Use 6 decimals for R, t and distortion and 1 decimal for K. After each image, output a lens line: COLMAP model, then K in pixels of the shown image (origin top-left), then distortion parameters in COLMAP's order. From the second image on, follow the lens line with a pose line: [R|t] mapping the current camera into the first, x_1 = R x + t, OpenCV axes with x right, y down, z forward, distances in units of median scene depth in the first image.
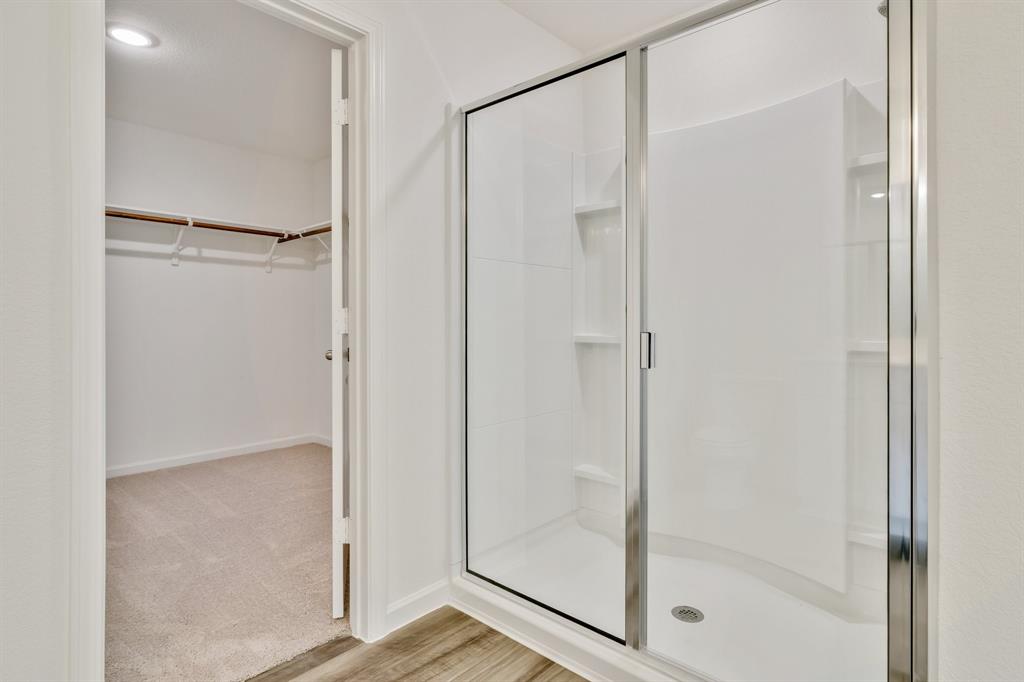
lens RADIAL K [[535.5, 0, 510.4], [0, 535.5, 330.9], [0, 0, 1]] dist [-0.003001, -0.000254]
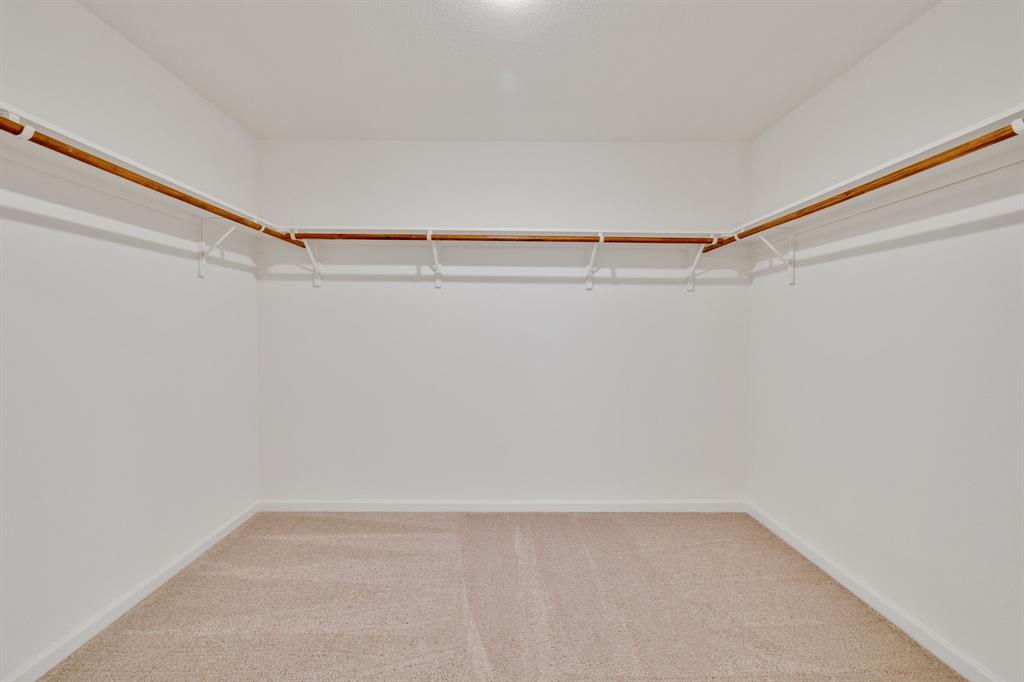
lens RADIAL K [[443.1, 0, 512.5], [0, 443.1, 333.6], [0, 0, 1]] dist [0.000348, 0.000014]
pose [[0.703397, 0.009998, -0.710727, -0.177853], [-0.013009, 0.999915, 0.001191, -0.045556], [0.710678, 0.008408, 0.703467, 0.366606]]
